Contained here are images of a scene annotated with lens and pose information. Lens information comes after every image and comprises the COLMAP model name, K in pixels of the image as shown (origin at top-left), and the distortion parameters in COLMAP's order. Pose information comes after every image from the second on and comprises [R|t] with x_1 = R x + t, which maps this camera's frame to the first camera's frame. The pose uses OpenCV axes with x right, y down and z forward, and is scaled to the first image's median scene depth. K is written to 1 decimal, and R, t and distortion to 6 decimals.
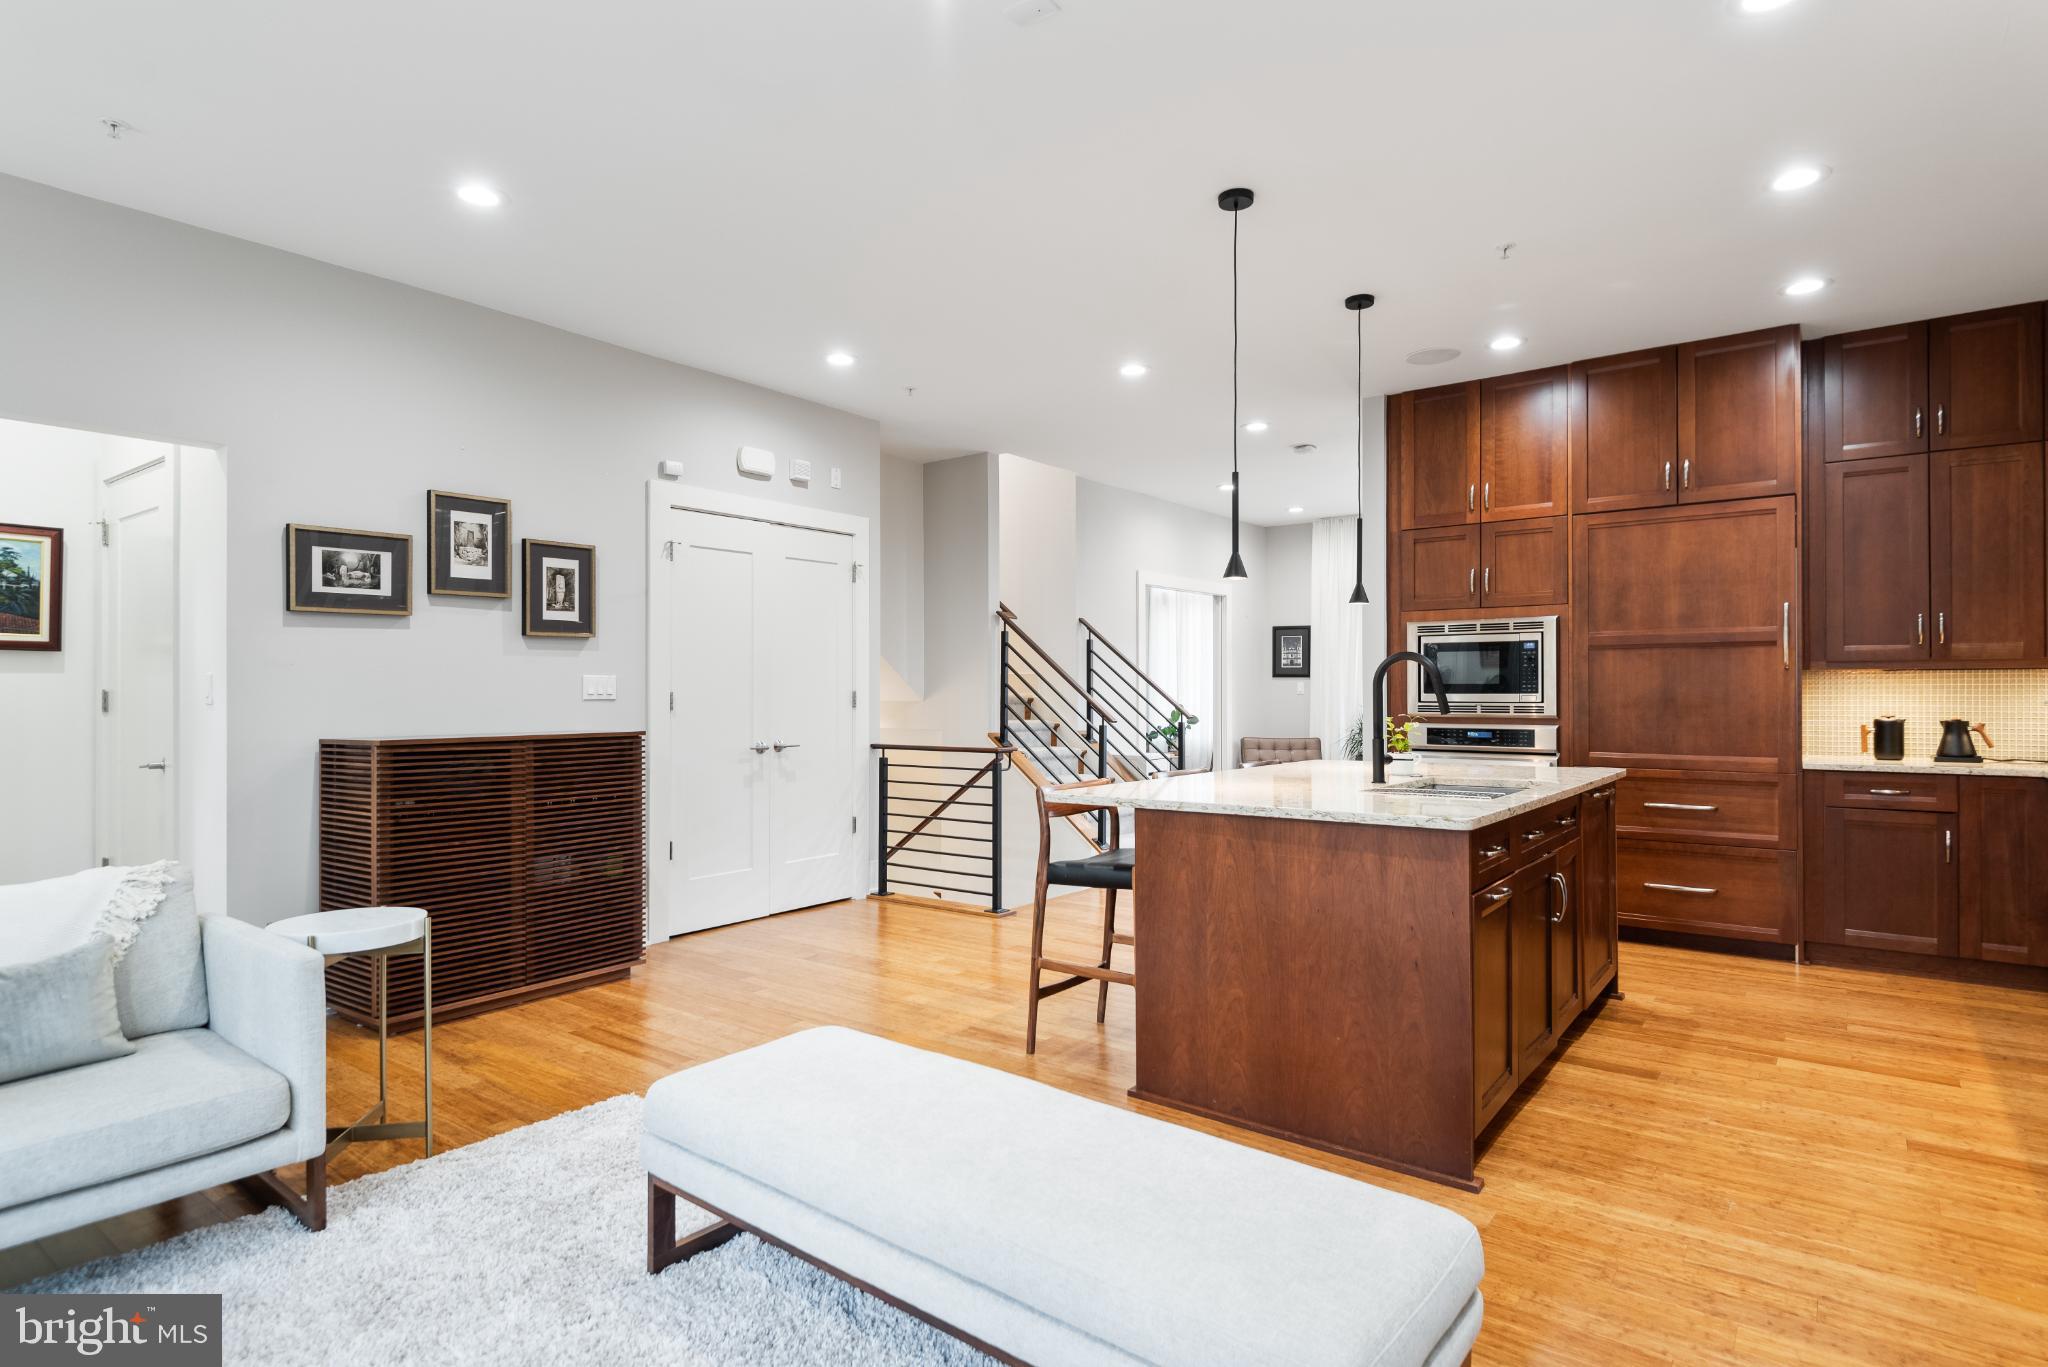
lens RADIAL K [[1092.4, 0, 1030.9], [0, 1092.4, 687.8], [0, 0, 1]] dist [0.028996, -0.015511]
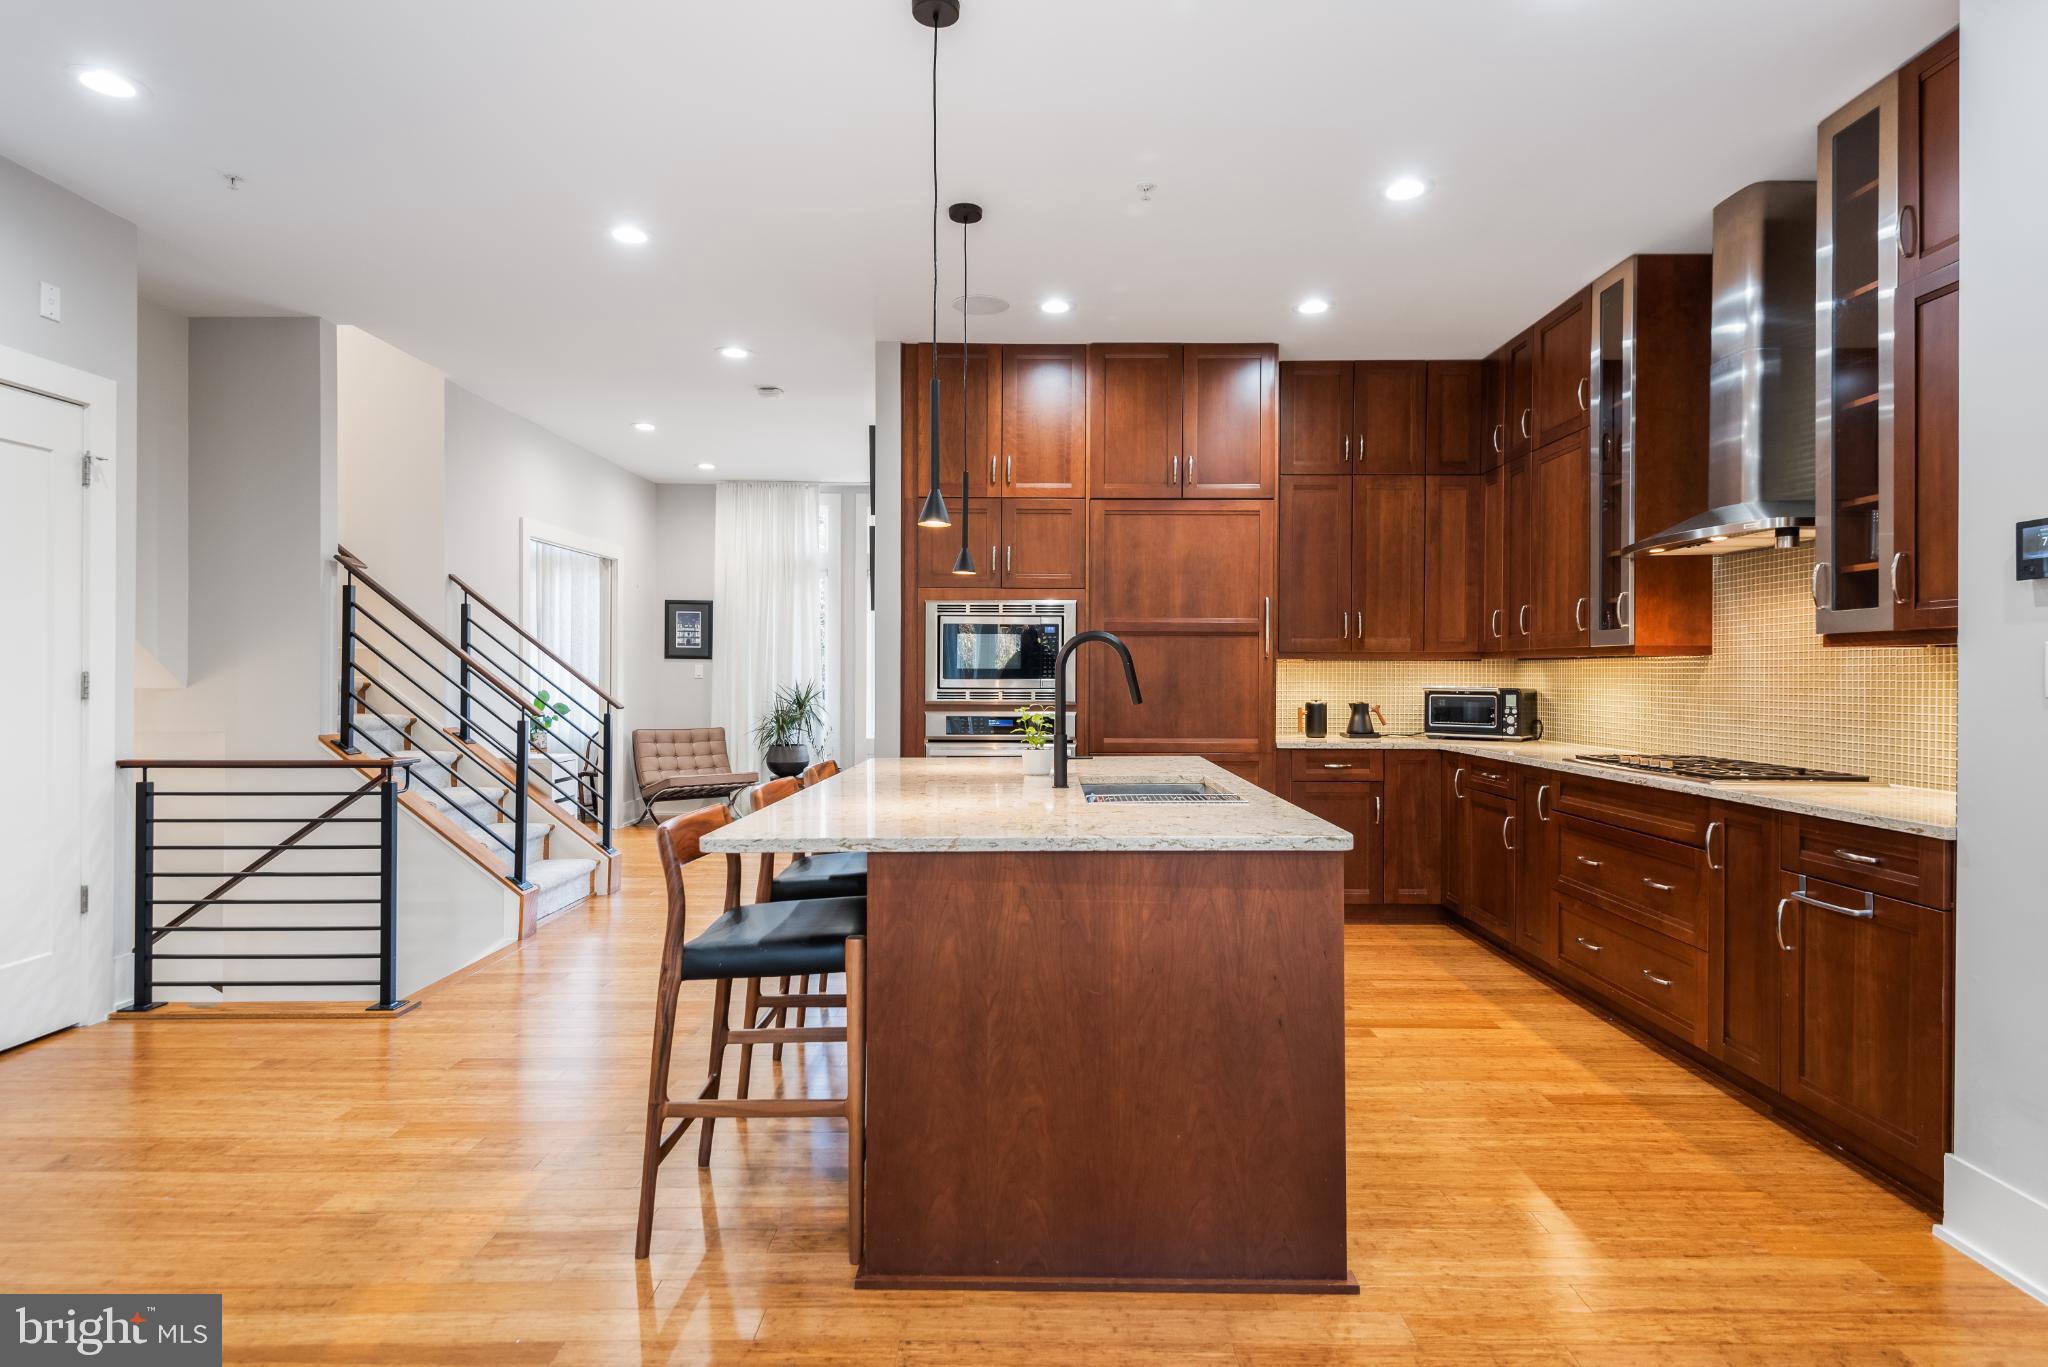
lens RADIAL K [[1092.4, 0, 1036.5], [0, 1092.4, 672.4], [0, 0, 1]] dist [0.028996, -0.015511]
pose [[0.787994, 0.006695, 0.615647, -0.152257], [-0.007373, 0.999972, -0.001437, 0.000701], [-0.615639, -0.003407, 0.788021, 0.265944]]
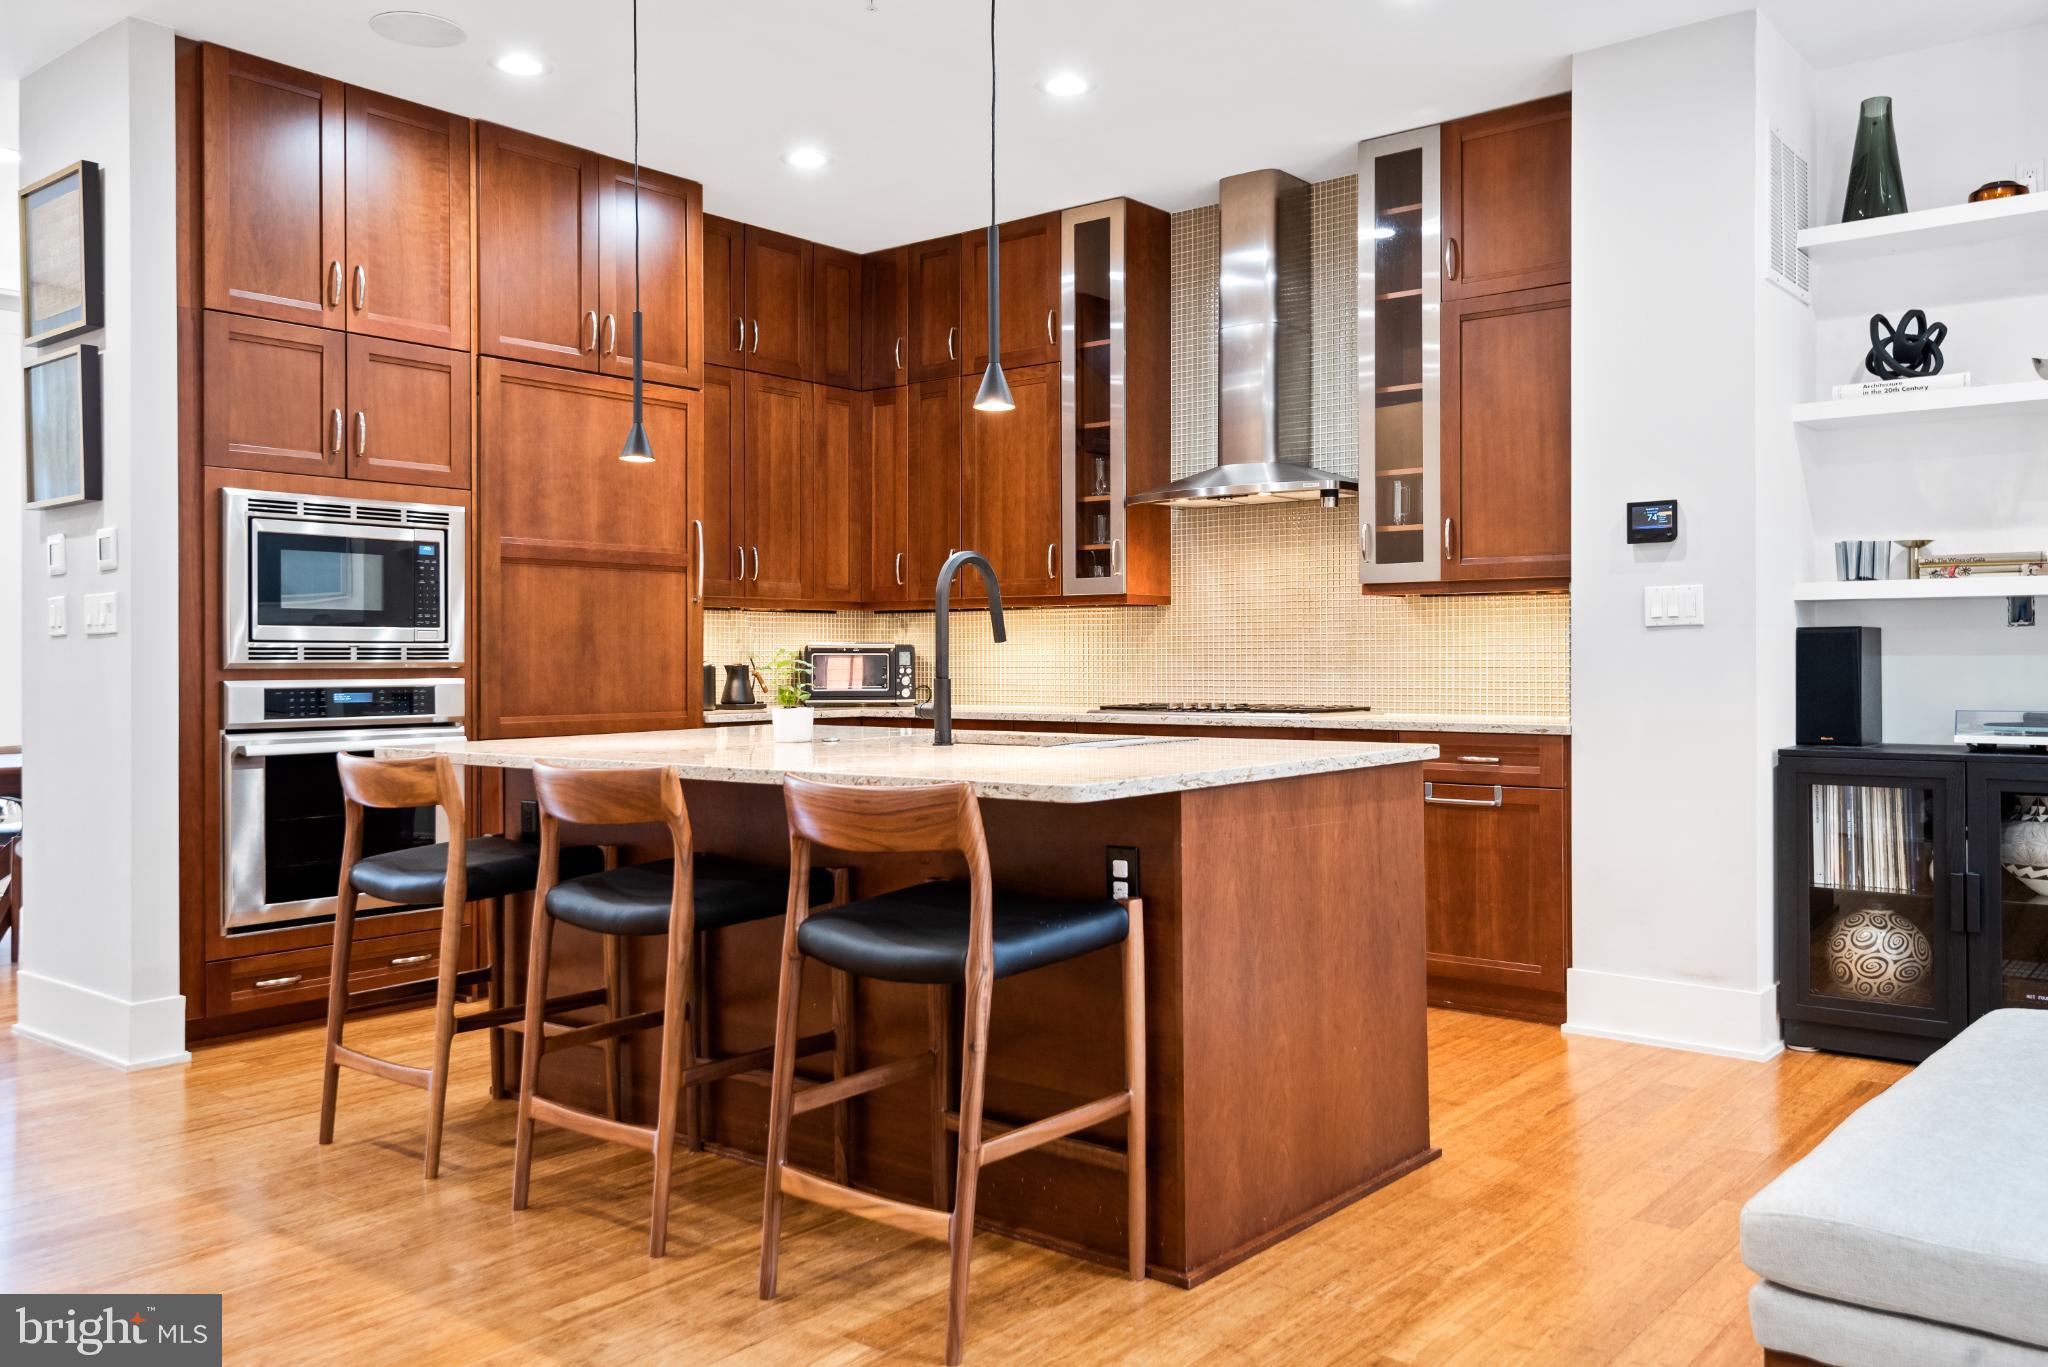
lens RADIAL K [[1631.6, 0, 1040.4], [0, 1631.6, 663.7], [0, 0, 1]] dist [0.023819, -0.002909]
pose [[0.012760, 0.001144, 0.999918, -0.488071], [0.000225, 0.999999, -0.001147, 0.028206], [-0.999919, 0.000240, 0.012760, 0.678161]]
